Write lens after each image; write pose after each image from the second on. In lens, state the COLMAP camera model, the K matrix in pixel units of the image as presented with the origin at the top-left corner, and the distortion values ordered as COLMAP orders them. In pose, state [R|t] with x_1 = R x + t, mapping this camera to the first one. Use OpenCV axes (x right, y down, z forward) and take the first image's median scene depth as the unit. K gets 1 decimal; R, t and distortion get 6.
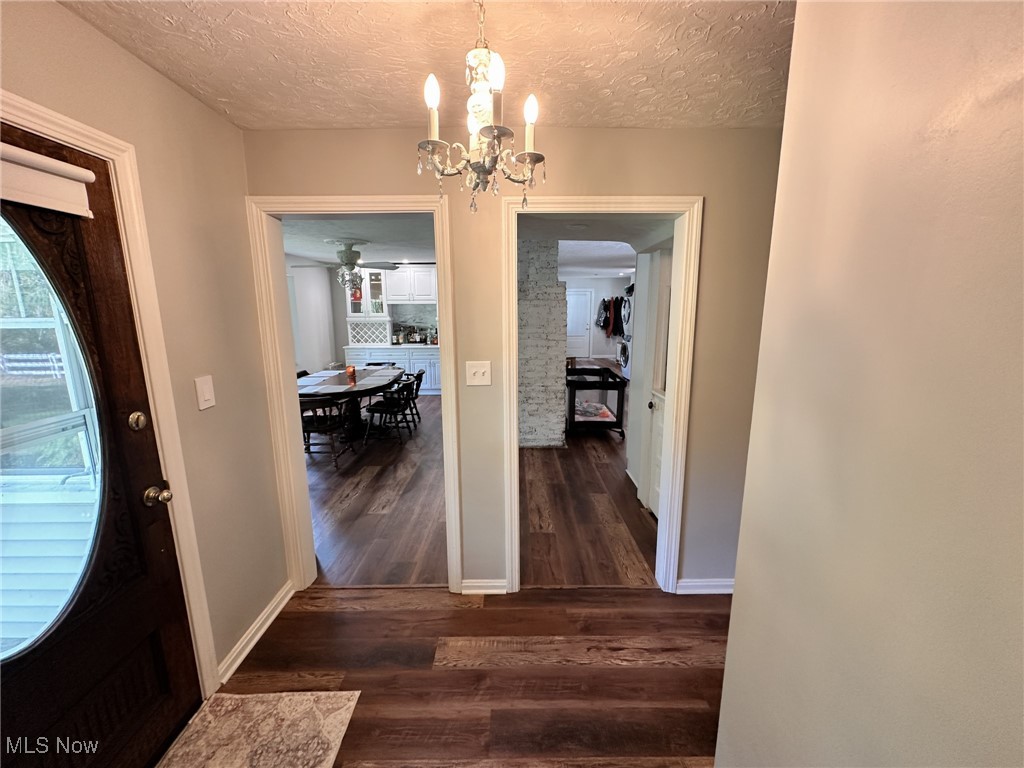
lens RADIAL K [[404.2, 0, 512.0], [0, 404.2, 384.0], [0, 0, 1]] dist [-0.000887, 0.000030]
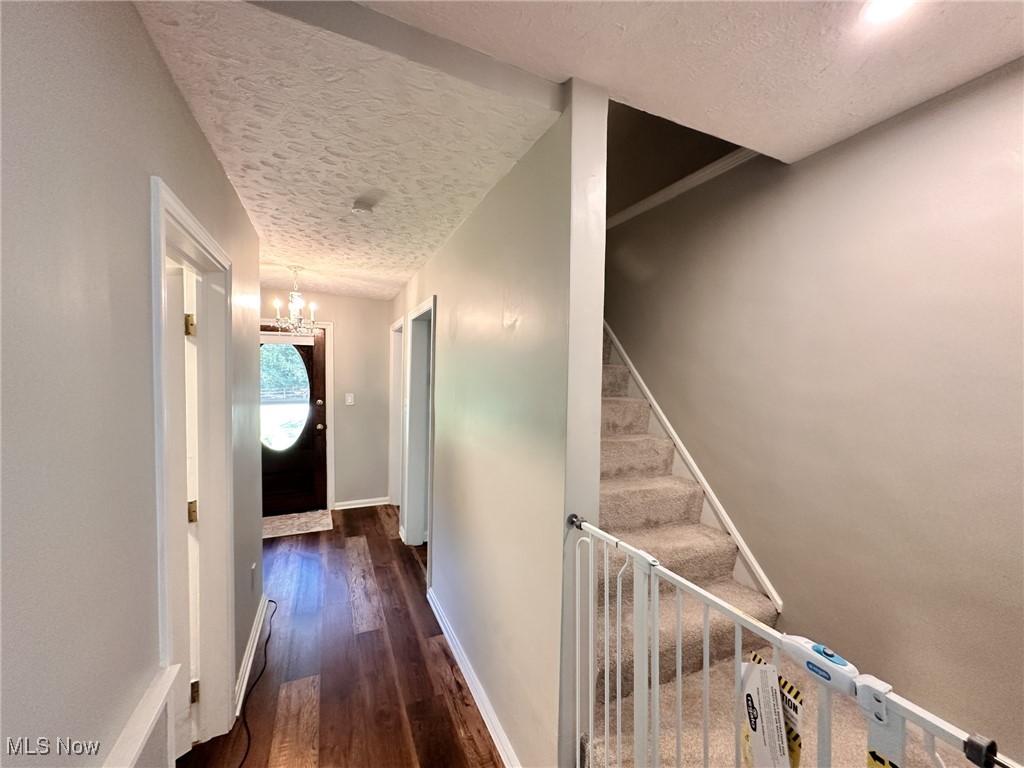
lens RADIAL K [[408.1, 0, 512.0], [0, 408.1, 384.0], [0, 0, 1]] dist [-0.001169, -0.000086]
pose [[0.411131, 0.033003, -0.910979, 2.239931], [-0.182809, 0.982028, -0.046926, -0.153267], [0.893058, 0.185828, 0.409775, 0.817652]]
